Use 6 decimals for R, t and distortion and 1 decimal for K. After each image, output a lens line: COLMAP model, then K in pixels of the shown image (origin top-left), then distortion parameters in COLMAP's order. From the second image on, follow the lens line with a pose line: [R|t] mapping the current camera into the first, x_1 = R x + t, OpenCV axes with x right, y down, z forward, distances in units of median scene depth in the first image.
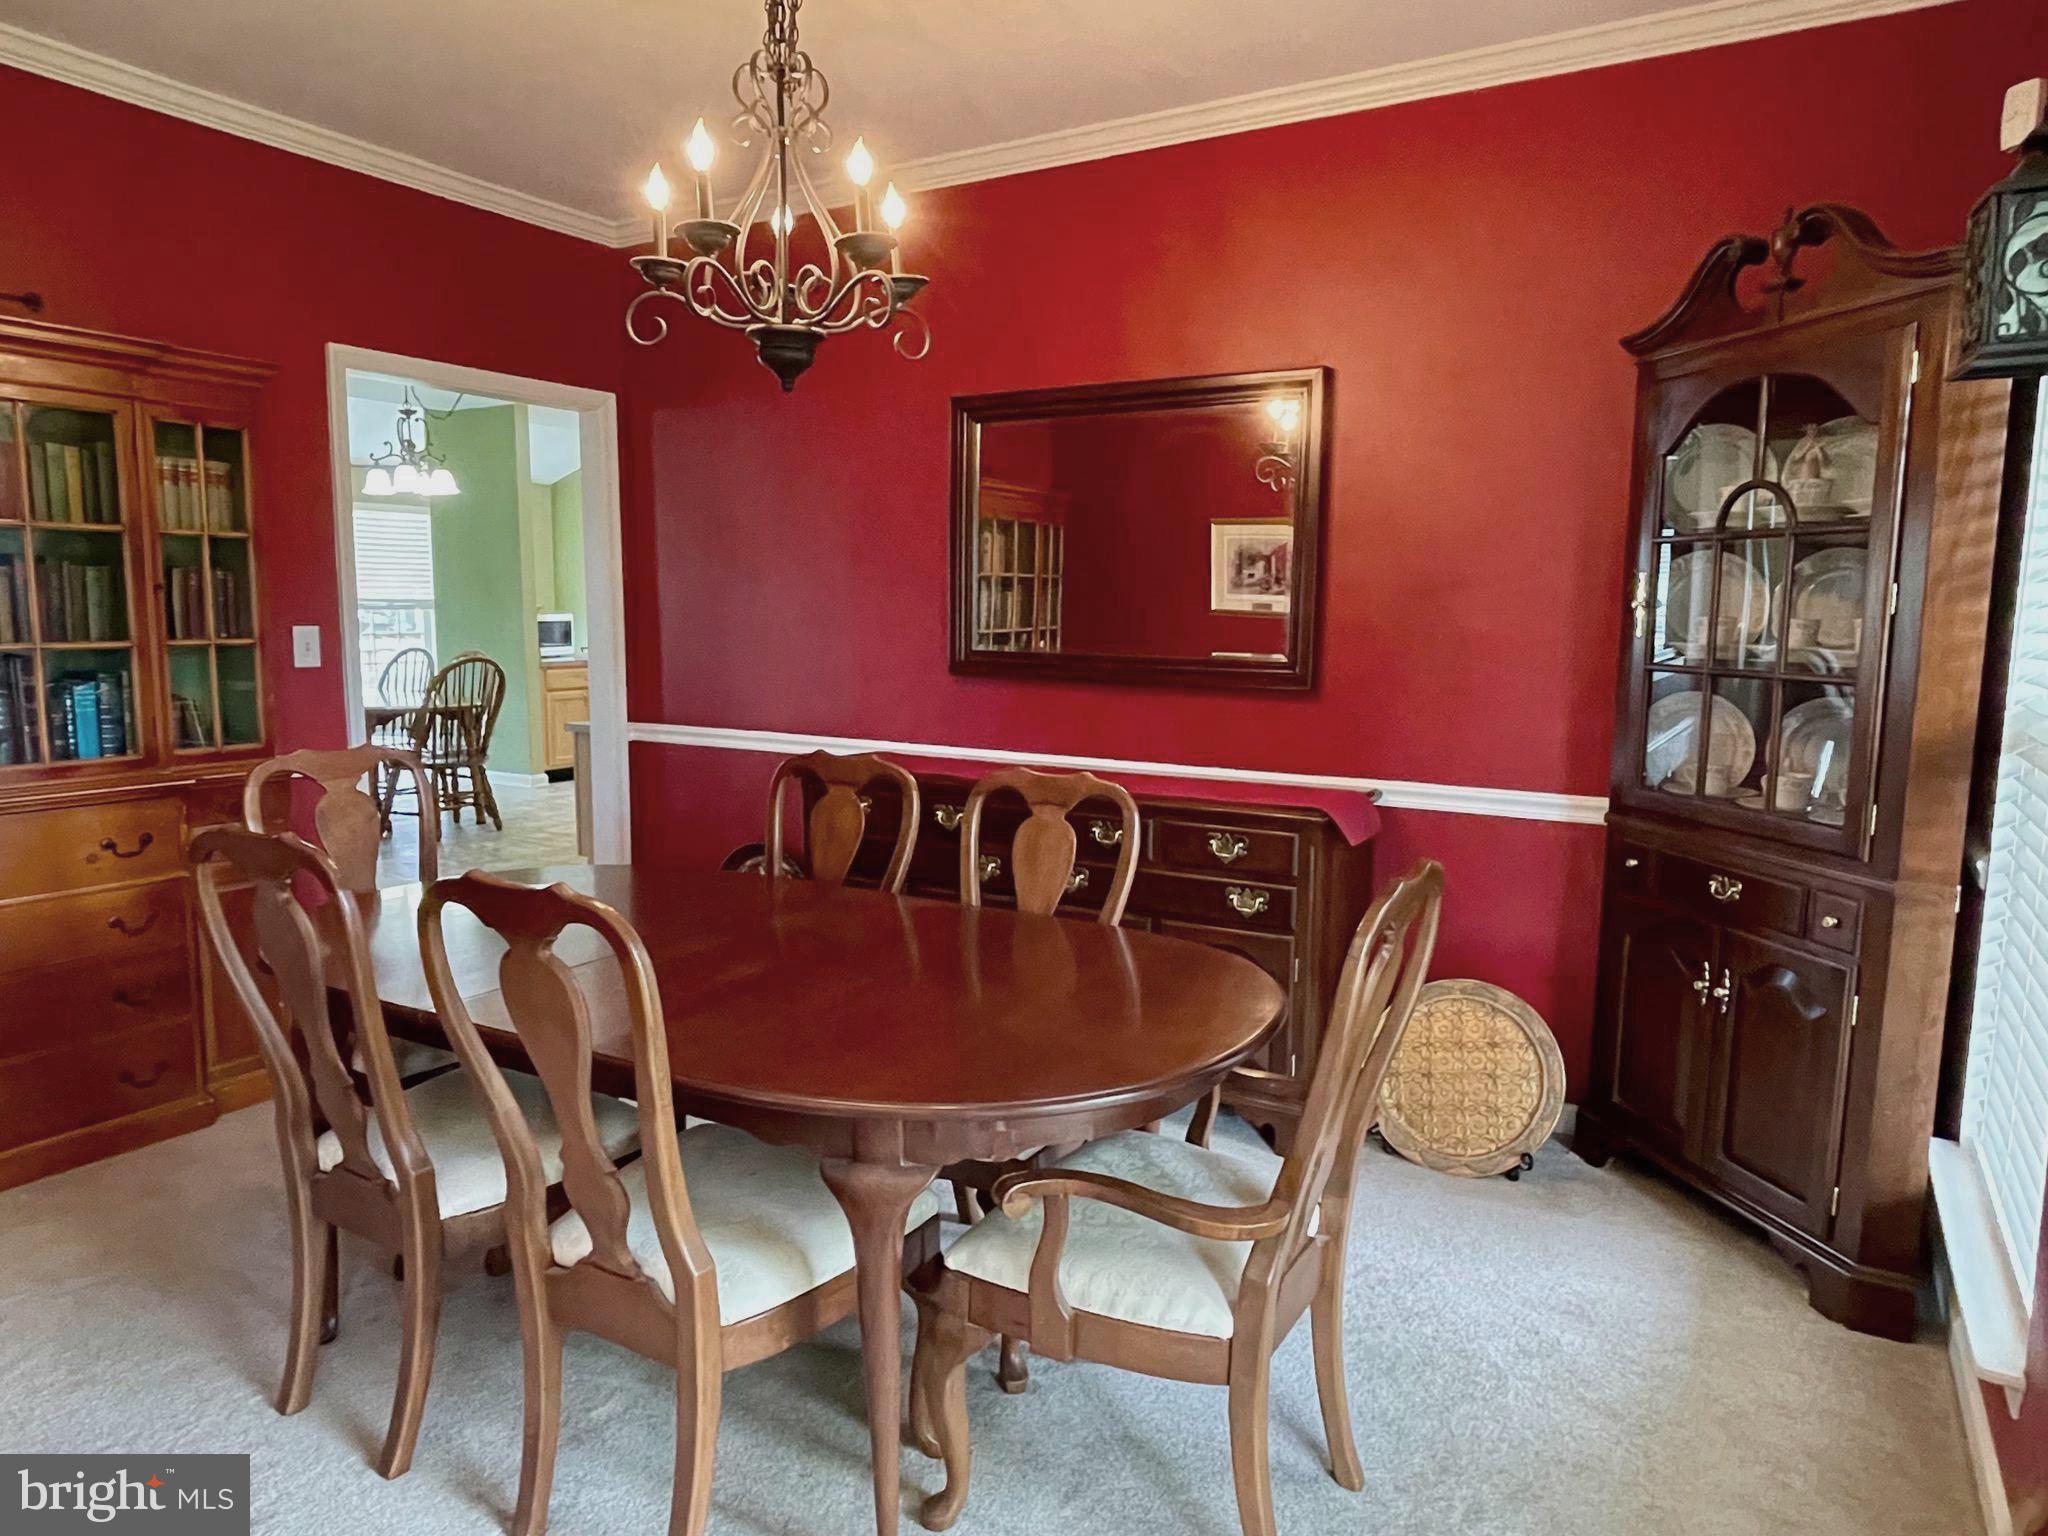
lens RADIAL K [[1263.4, 0, 1024.0], [0, 1263.4, 768.0], [0, 0, 1]] dist [-0.004567, -0.003323]
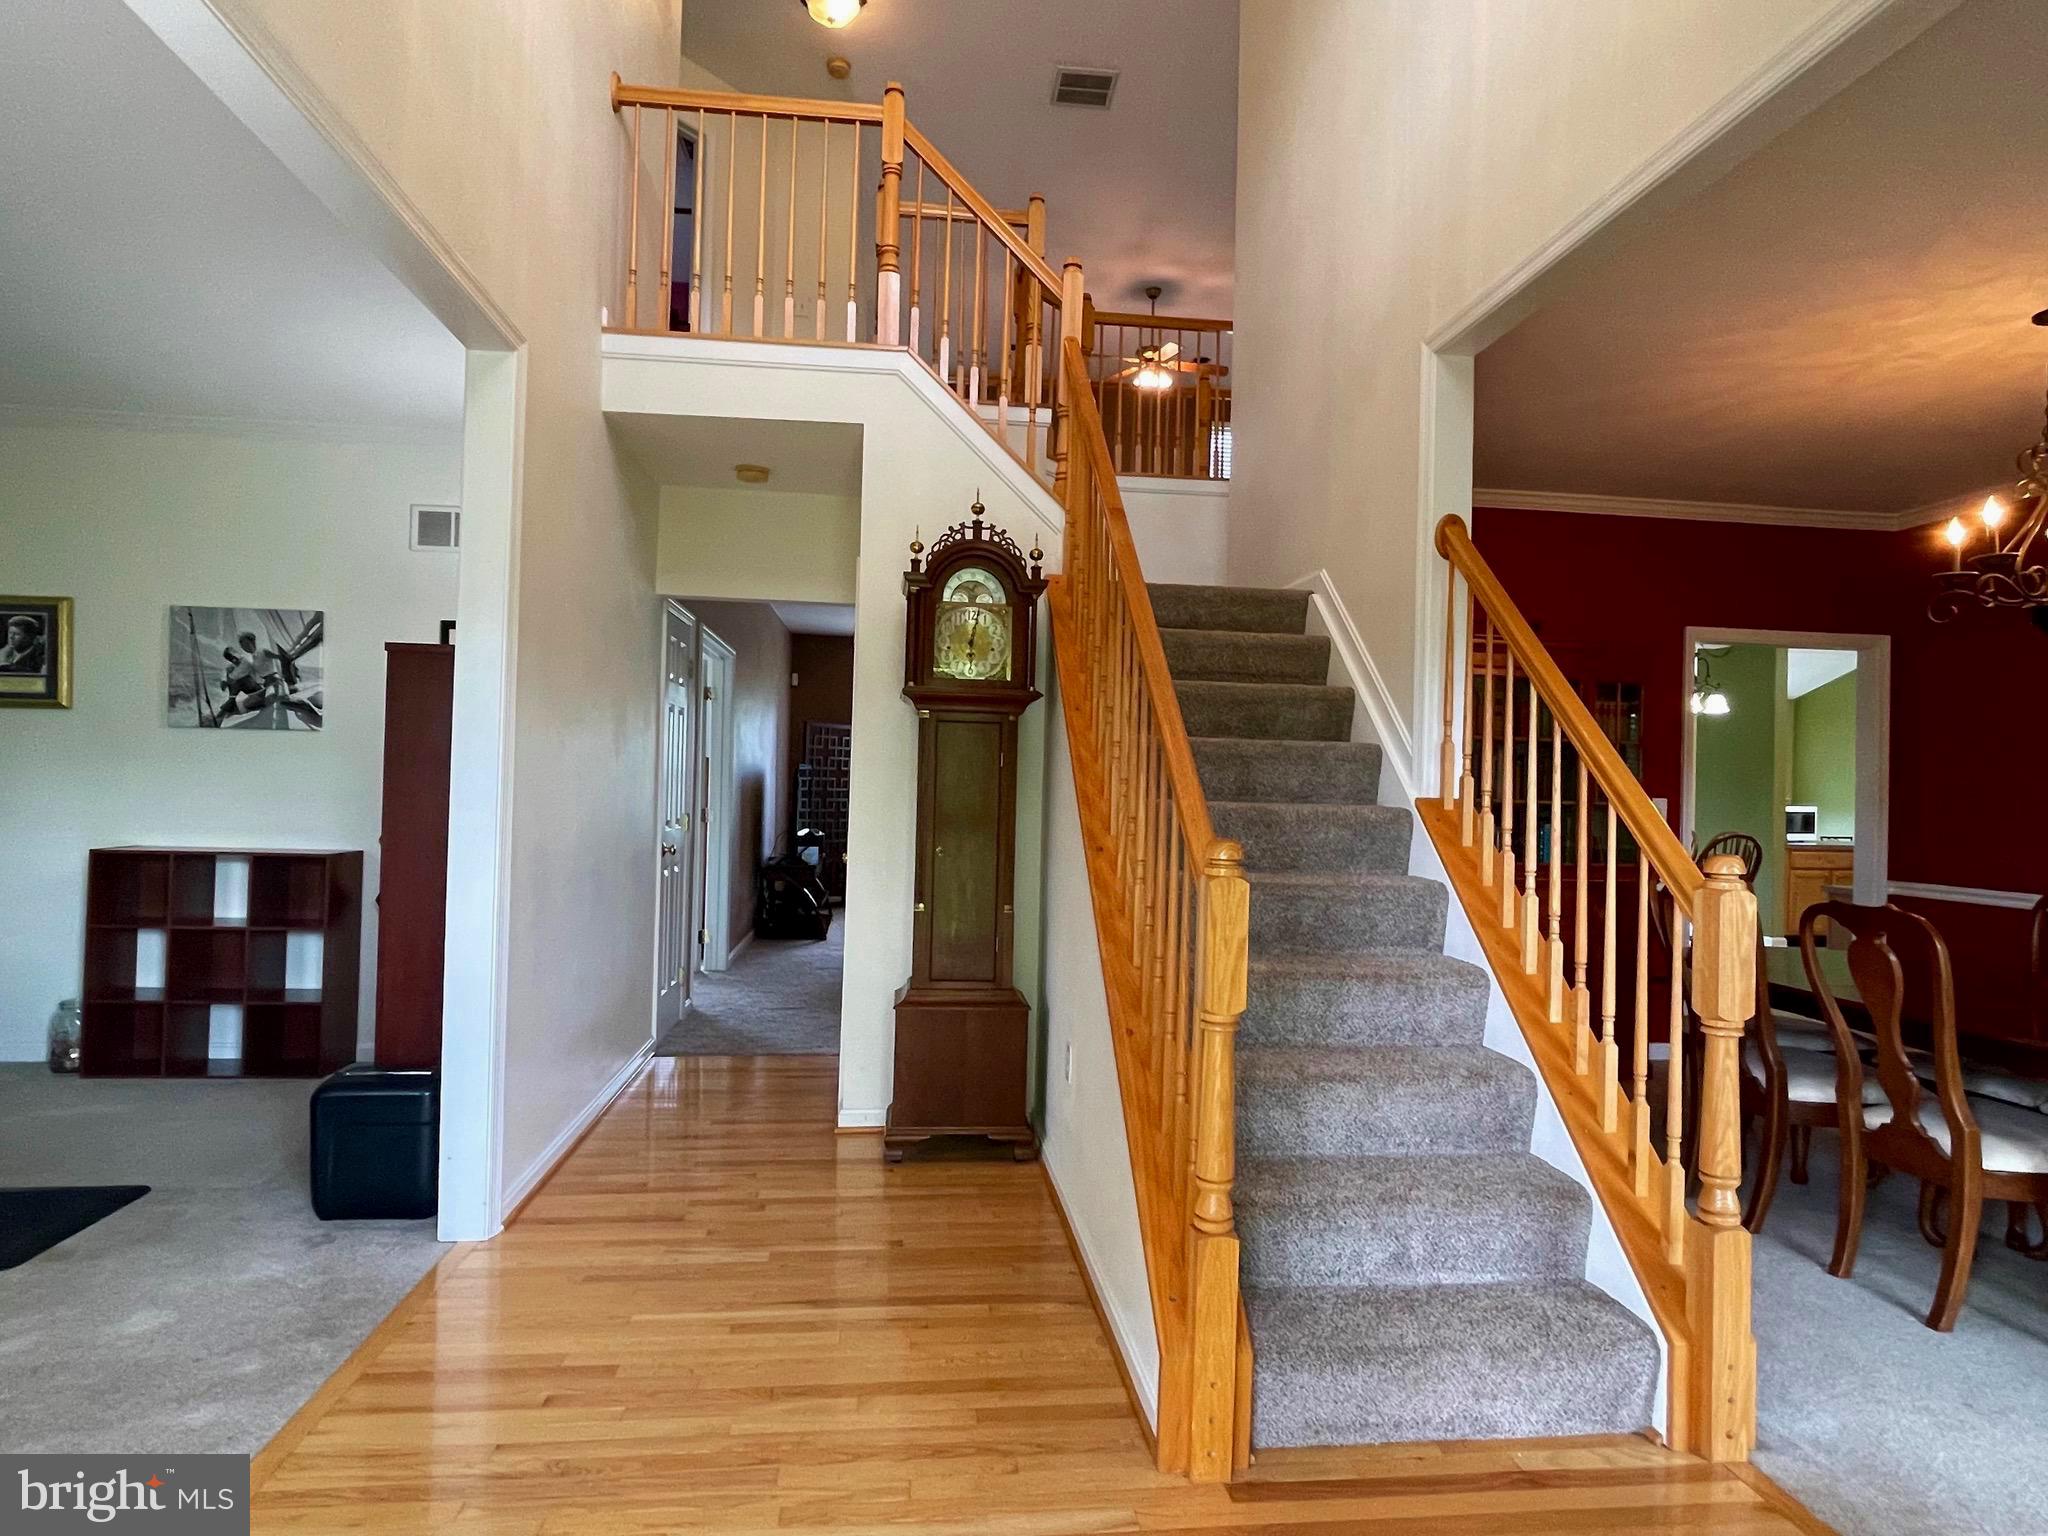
lens RADIAL K [[1132.5, 0, 1024.0], [0, 1132.5, 768.0], [0, 0, 1]] dist [0.004441, -0.004800]
pose [[0.600180, -0.003769, -0.799856, 0.184848], [-0.125822, 0.987094, -0.099063, 0.167092], [0.789906, 0.160096, 0.591960, -0.890081]]
